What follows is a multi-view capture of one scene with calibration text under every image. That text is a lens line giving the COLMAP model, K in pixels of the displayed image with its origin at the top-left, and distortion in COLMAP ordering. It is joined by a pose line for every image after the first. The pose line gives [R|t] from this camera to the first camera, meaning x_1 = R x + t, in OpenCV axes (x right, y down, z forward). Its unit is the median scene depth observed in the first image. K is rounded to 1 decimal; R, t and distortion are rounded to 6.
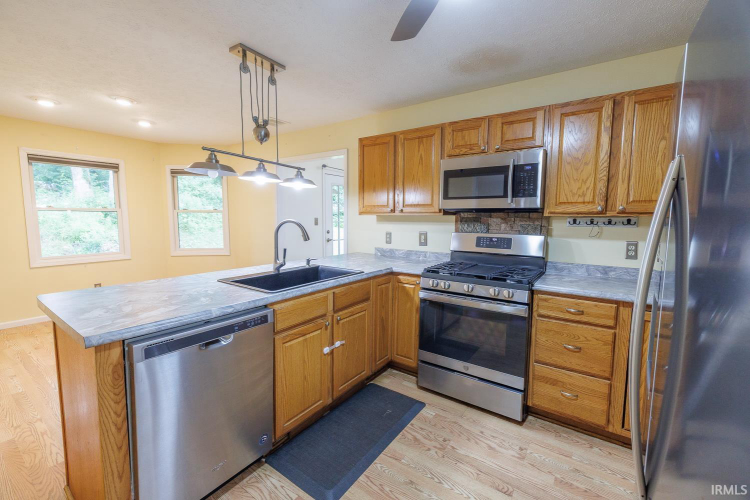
lens RADIAL K [[313.1, 0, 376.5], [0, 313.1, 249.1], [0, 0, 1]] dist [-0.000628, -0.000147]
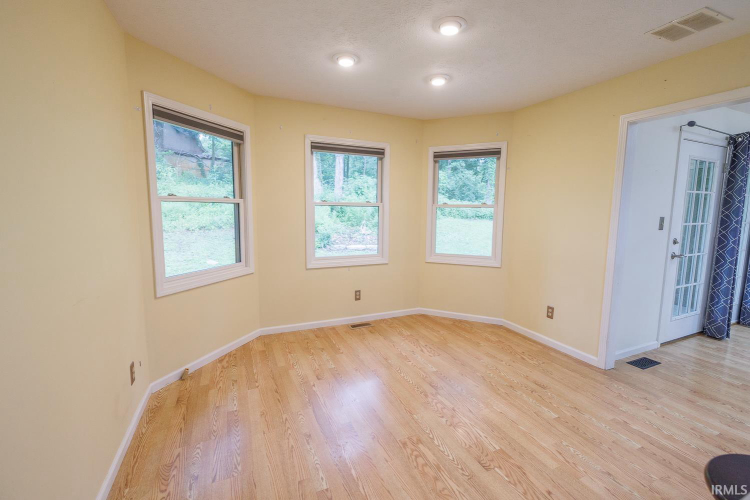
lens RADIAL K [[313.1, 0, 375.2], [0, 313.1, 246.6], [0, 0, 1]] dist [-0.000628, -0.000147]
pose [[0.866213, 0.061791, -0.495840, -0.572636], [-0.056278, 0.998075, 0.026064, -0.045761], [0.496496, 0.005328, 0.868023, 0.367516]]
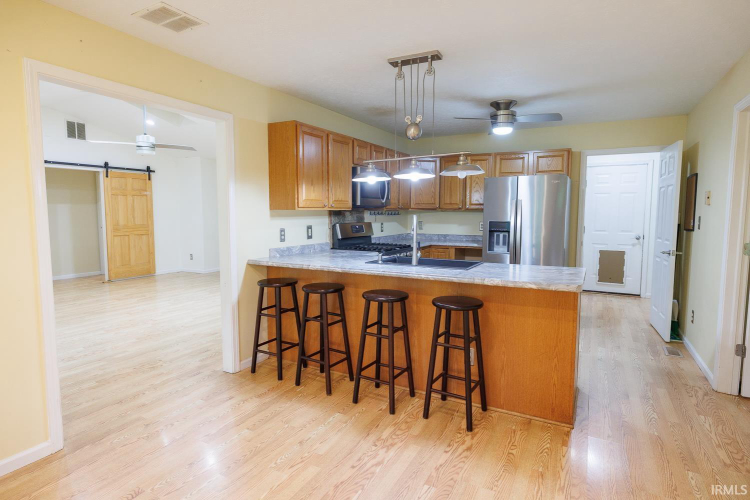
lens RADIAL K [[411.8, 0, 372.4], [0, 411.8, 247.7], [0, 0, 1]] dist [0.015572, -0.001018]
pose [[-0.125702, -0.105258, 0.986468, -1.498331], [0.091826, 0.988852, 0.117214, -0.150158], [-0.987809, 0.105317, -0.114635, 1.177627]]
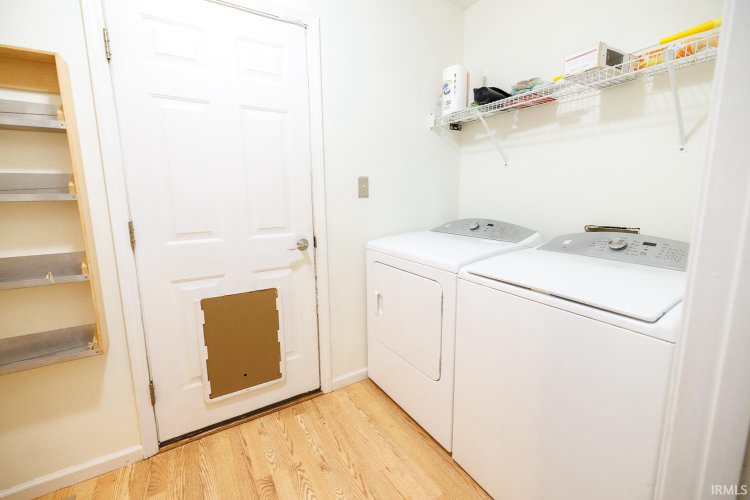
lens RADIAL K [[313.1, 0, 380.8], [0, 313.1, 248.7], [0, 0, 1]] dist [-0.000628, -0.000147]
pose [[-0.920885, -0.069907, 0.383516, 0.352693], [0.030871, 0.967623, 0.250505, 0.074264], [-0.388611, 0.242526, -0.888911, -0.158554]]
